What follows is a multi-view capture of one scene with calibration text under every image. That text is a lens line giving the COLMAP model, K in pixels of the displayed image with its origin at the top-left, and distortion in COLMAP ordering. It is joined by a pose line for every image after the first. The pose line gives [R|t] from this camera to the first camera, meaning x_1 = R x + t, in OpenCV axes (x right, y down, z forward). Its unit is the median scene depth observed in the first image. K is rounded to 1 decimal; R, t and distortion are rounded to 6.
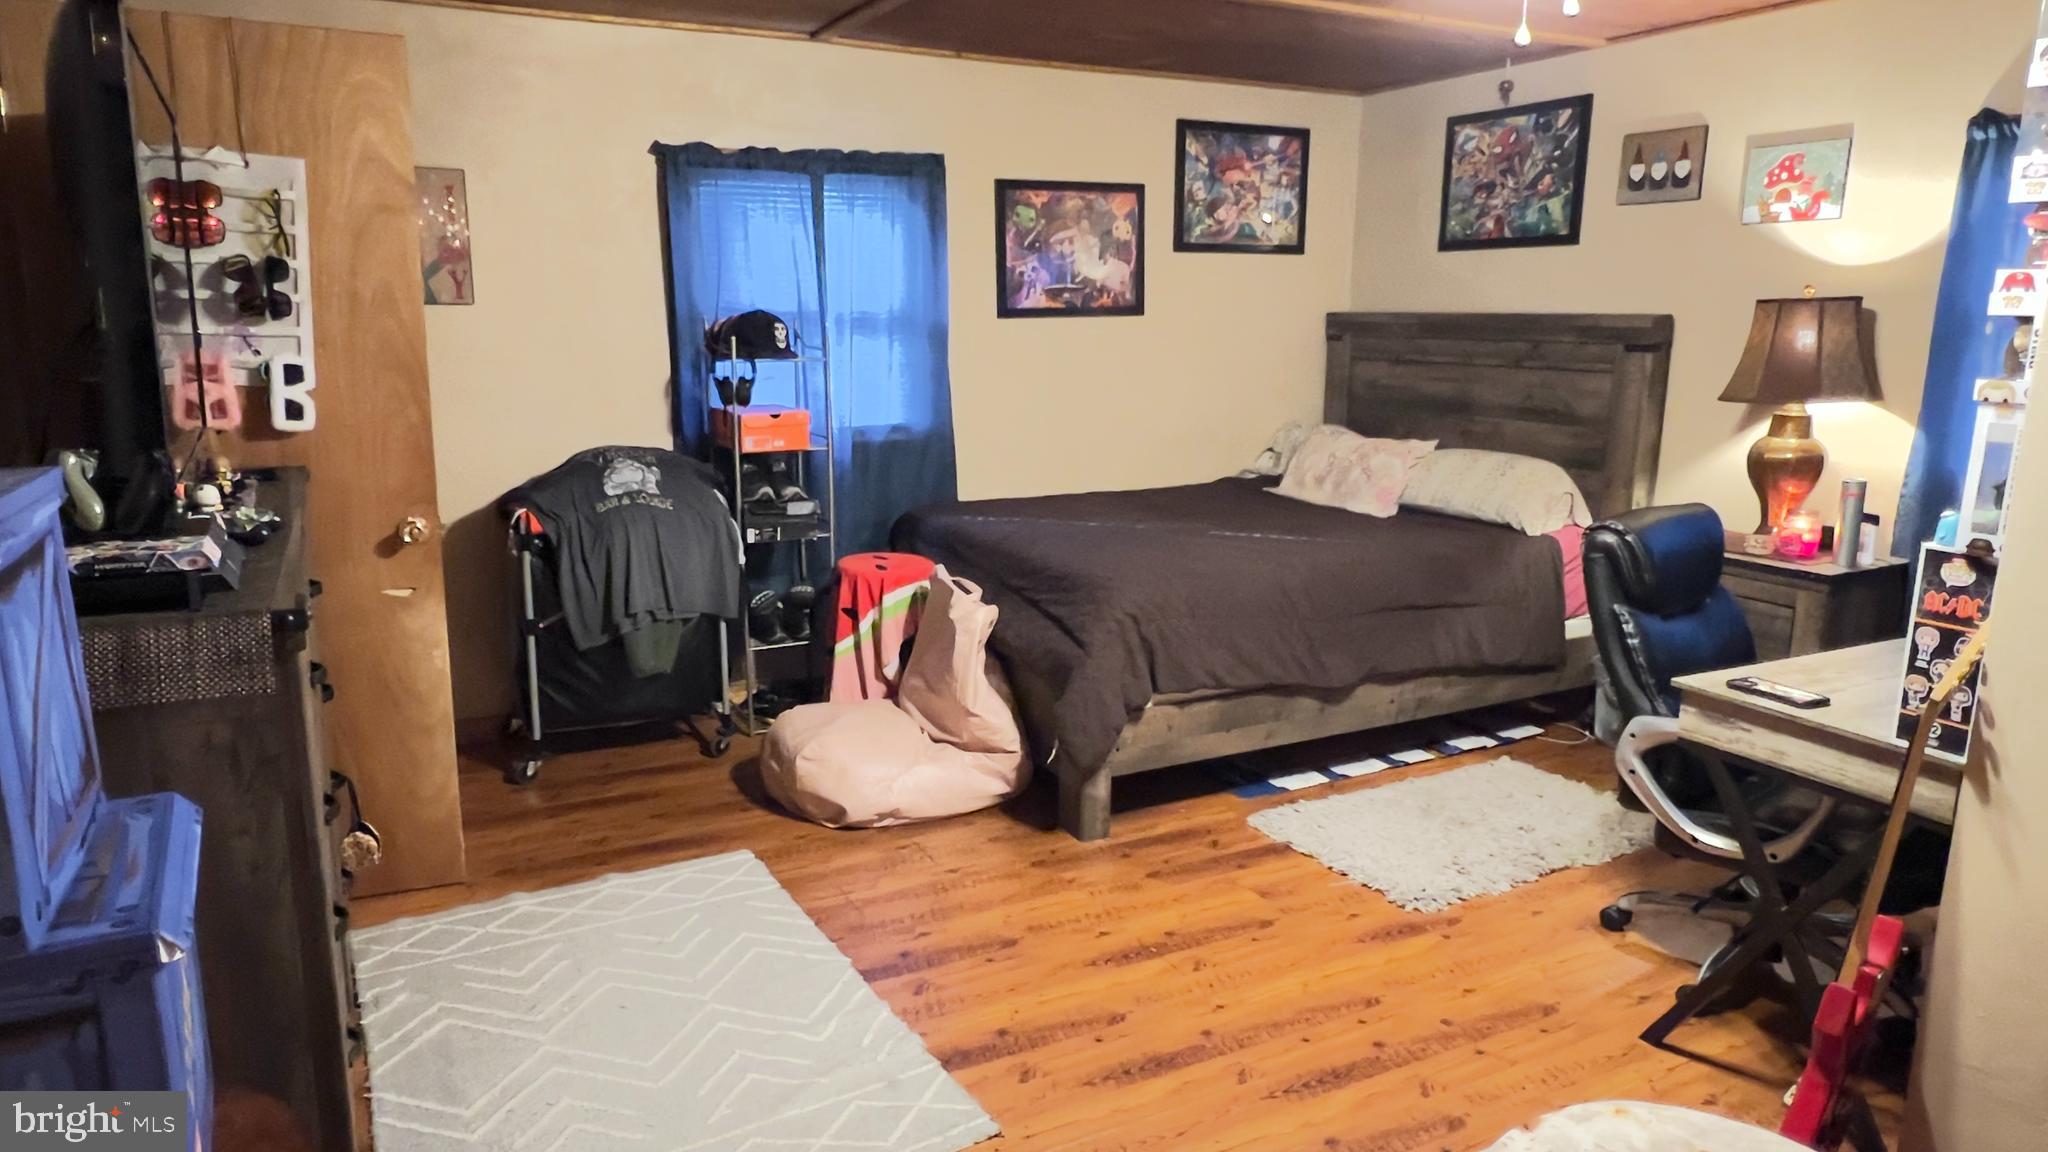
lens RADIAL K [[1282.0, 0, 1005.5], [0, 1282.0, 586.0], [0, 0, 1]] dist [0.000528, -0.004730]
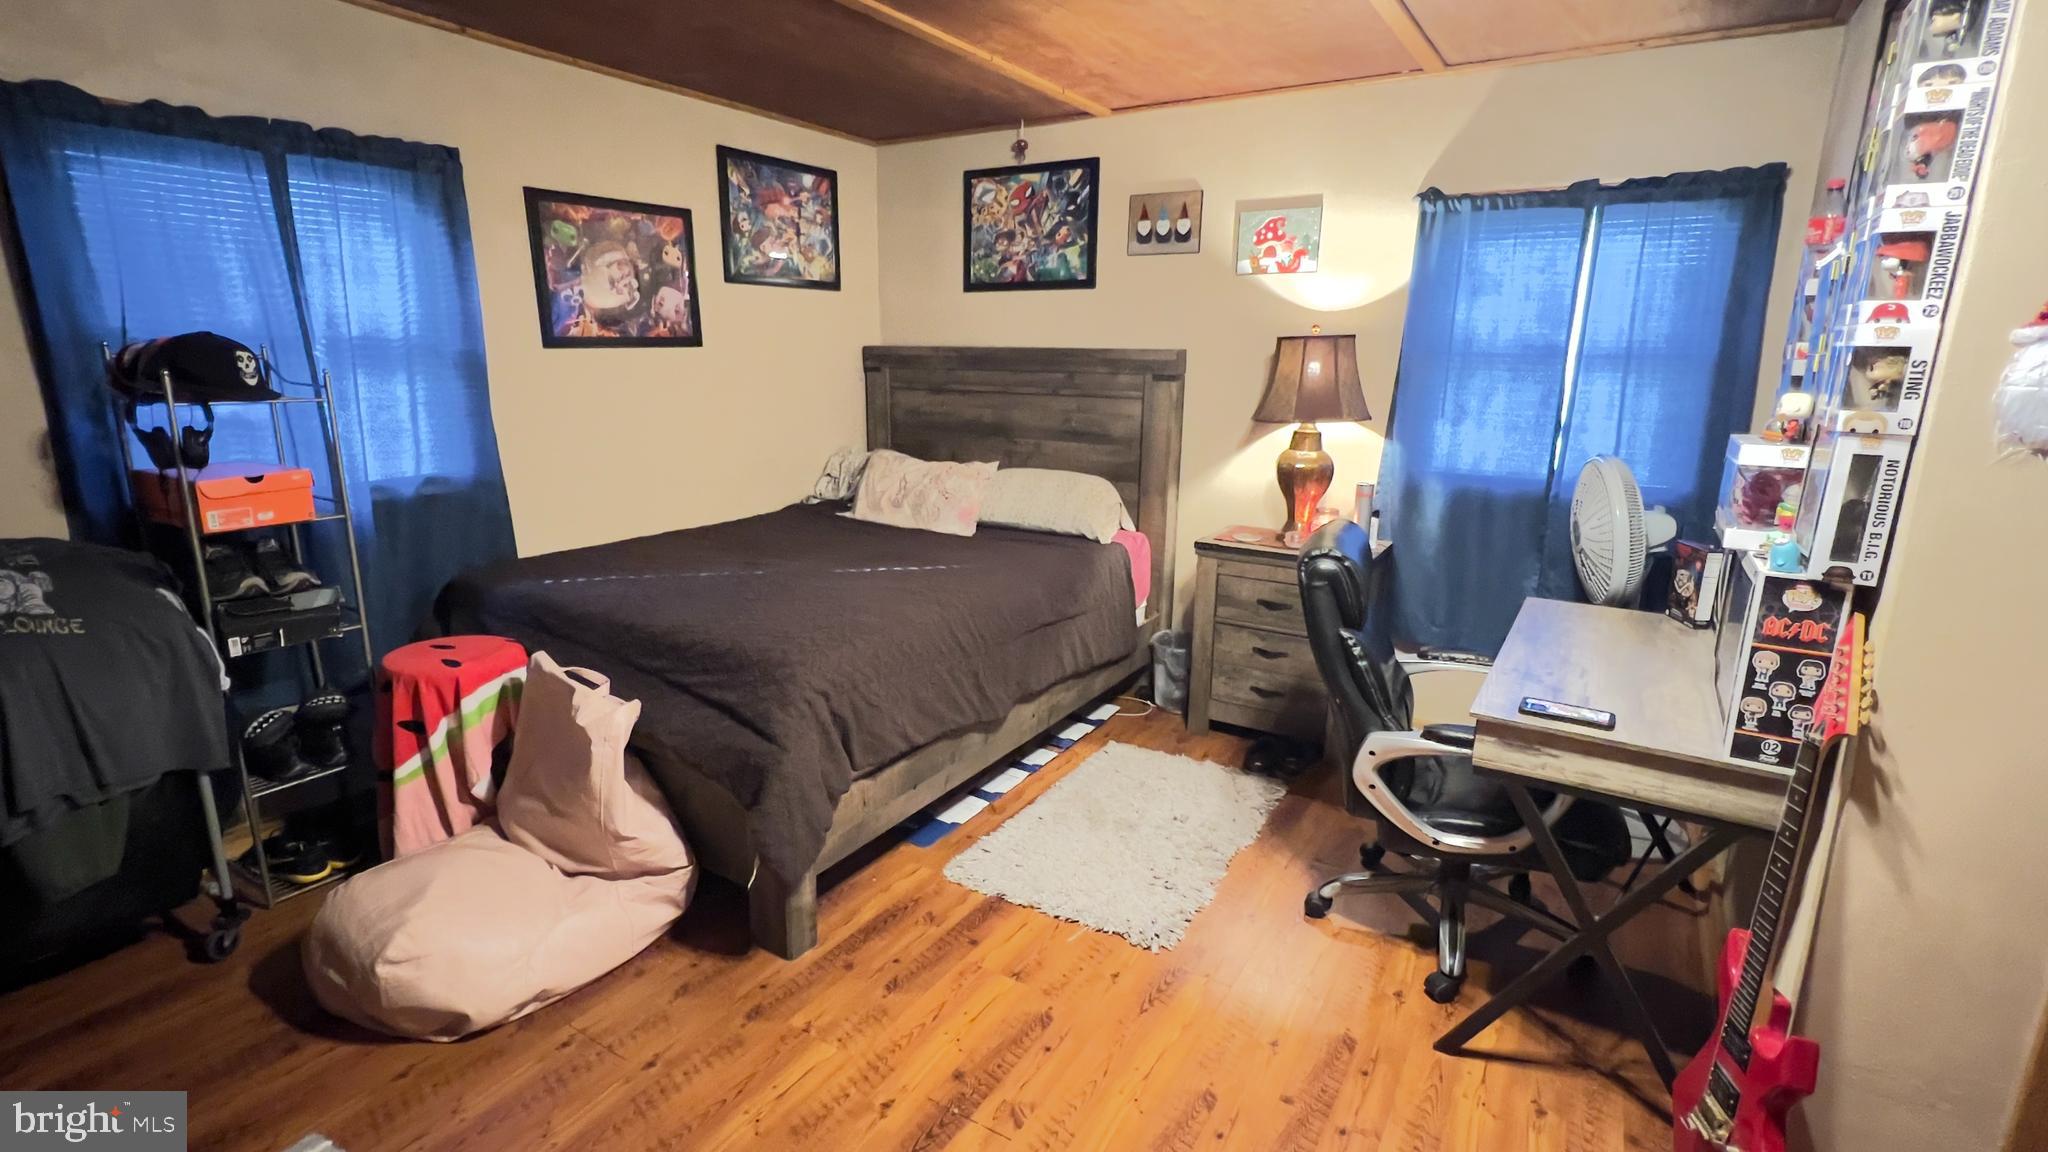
lens RADIAL K [[953.1, 0, 1021.4], [0, 953.1, 579.1], [0, 0, 1]] dist [-0.003461, 0.001027]
pose [[0.857224, -0.112472, 0.502511, -0.085206], [0.099392, 0.993644, 0.052847, -0.062173], [-0.505261, 0.004644, 0.862954, 0.317728]]
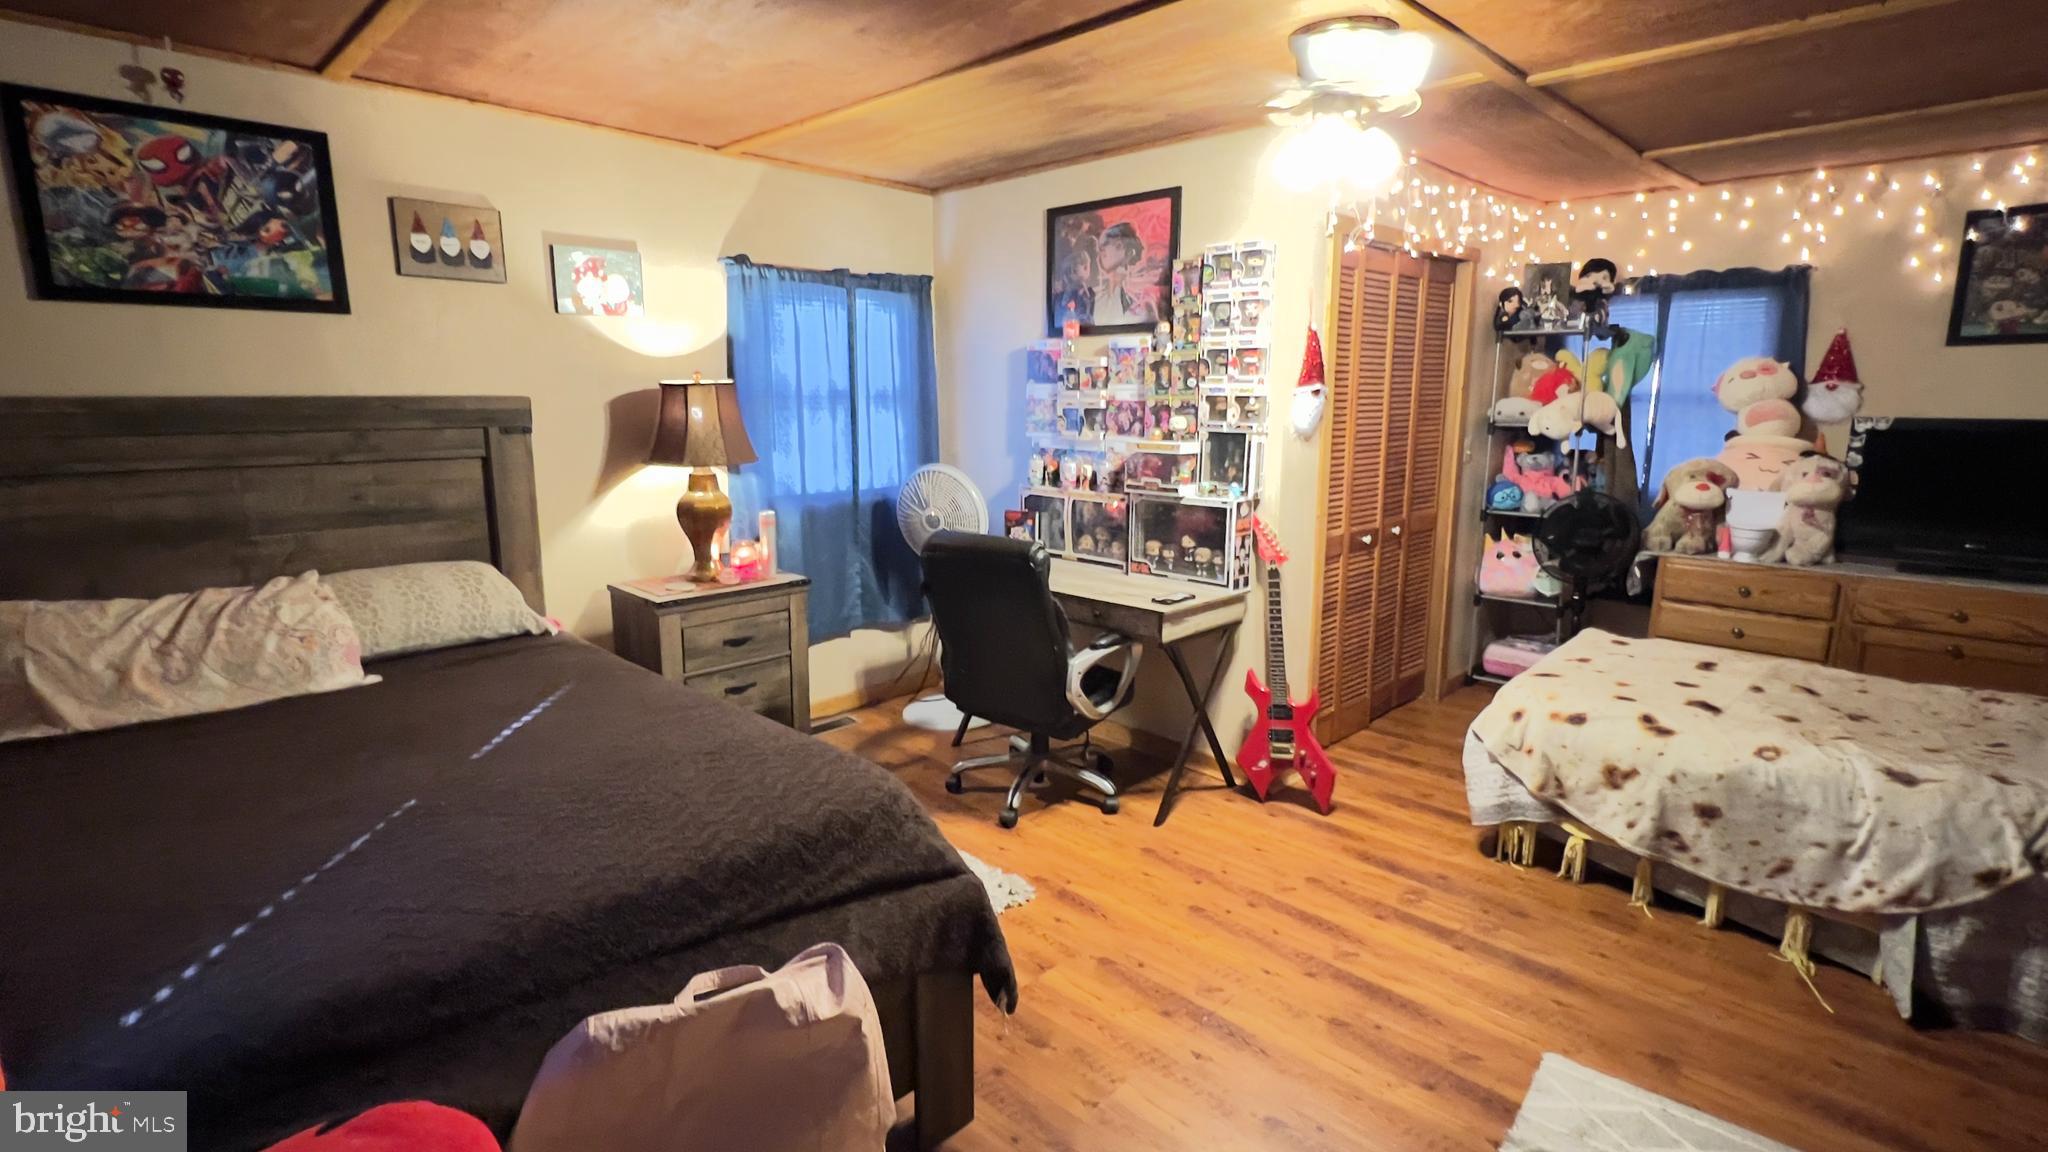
lens RADIAL K [[953.1, 0, 1019.5], [0, 953.1, 576.6], [0, 0, 1]] dist [-0.003461, 0.001027]
pose [[-0.317815, -0.187038, 0.929522, -0.342130], [0.196657, 0.946028, 0.257599, -0.196924], [-0.927534, 0.264666, -0.263880, 0.889173]]
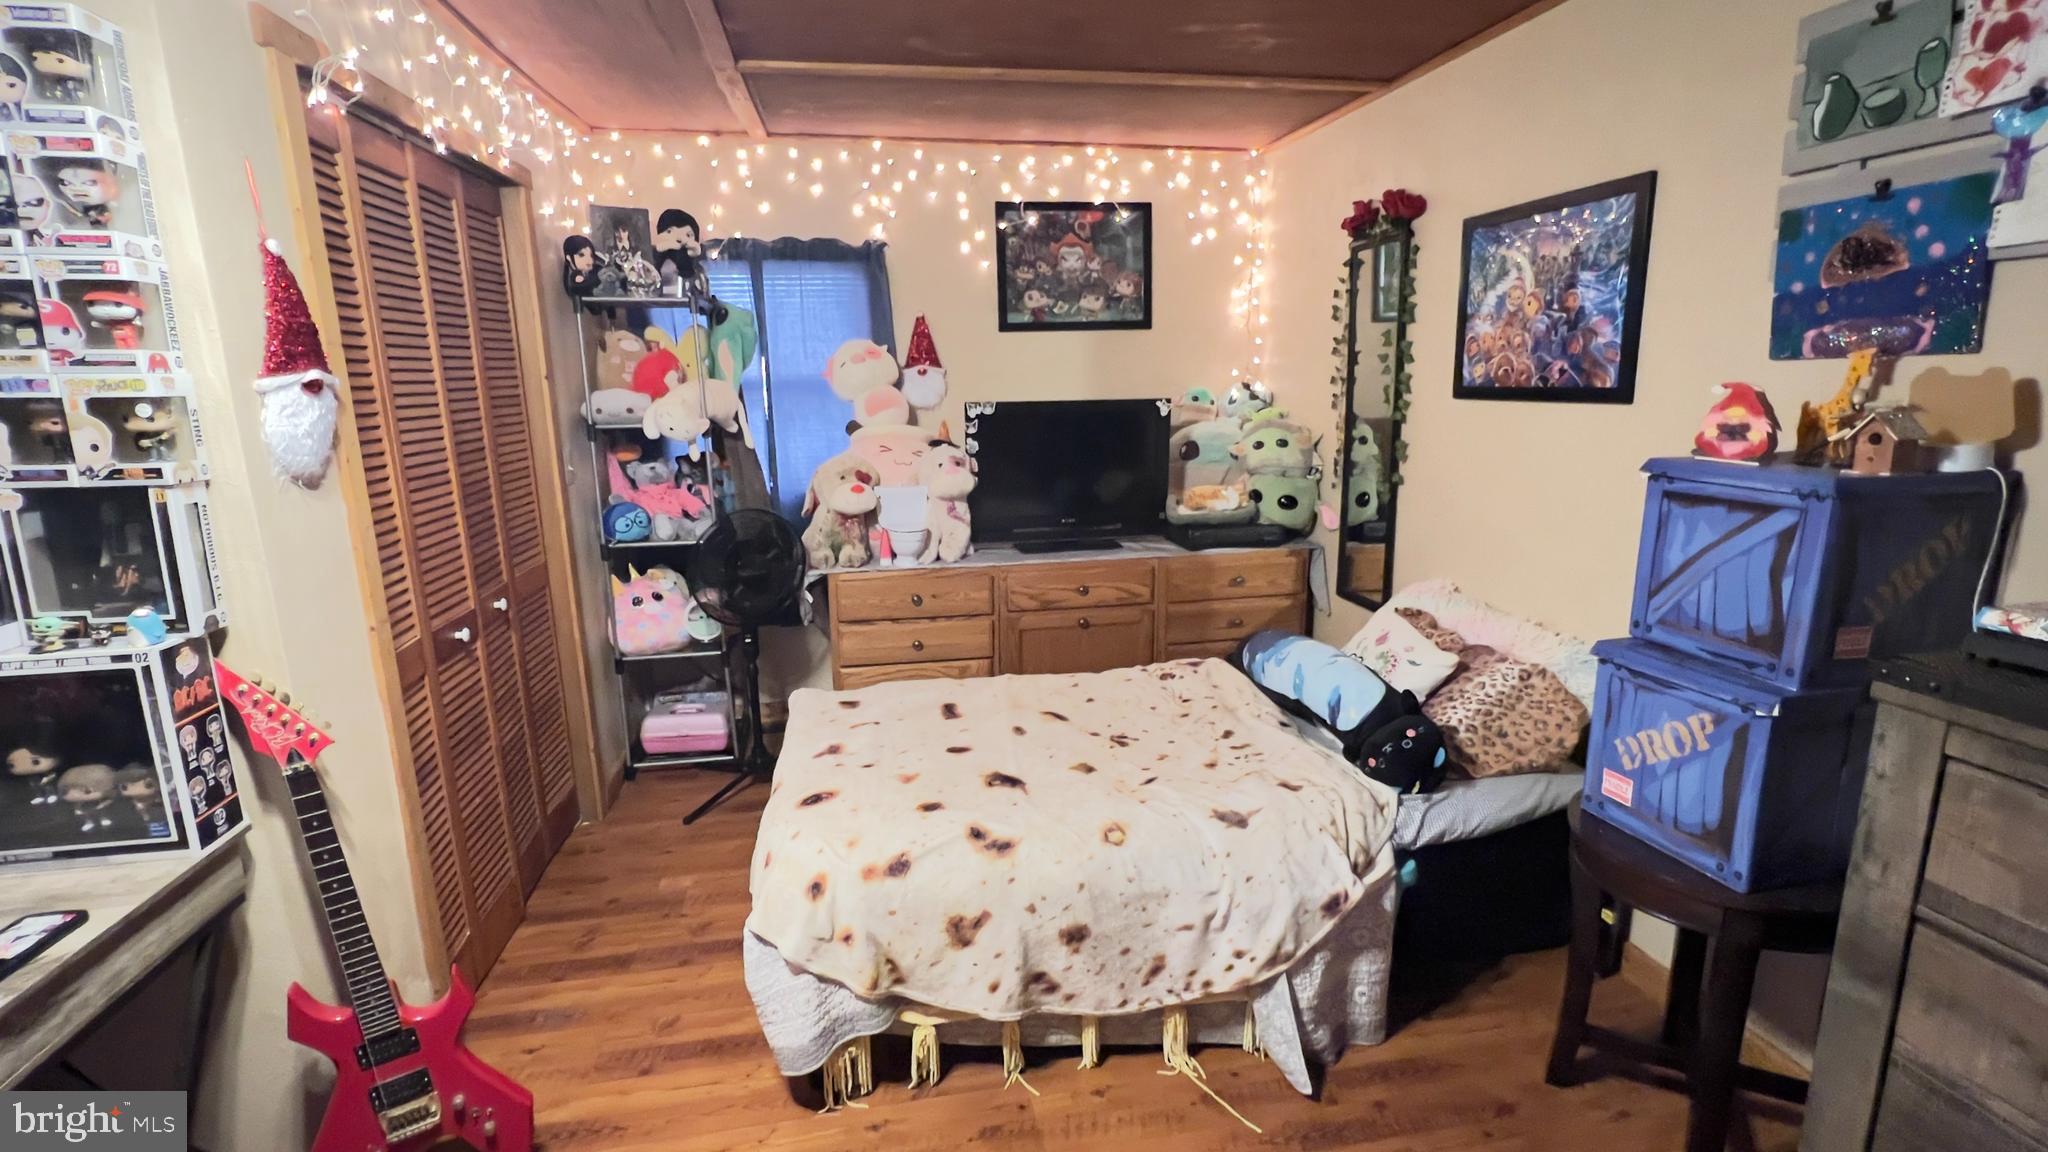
lens RADIAL K [[953.1, 0, 1023.1], [0, 953.1, 582.8], [0, 0, 1]] dist [-0.003461, 0.001027]
pose [[-0.960480, -0.053353, 0.273187, -0.029003], [0.064927, 0.911442, 0.406273, -0.153110], [-0.270670, 0.407955, -0.871958, 0.693170]]
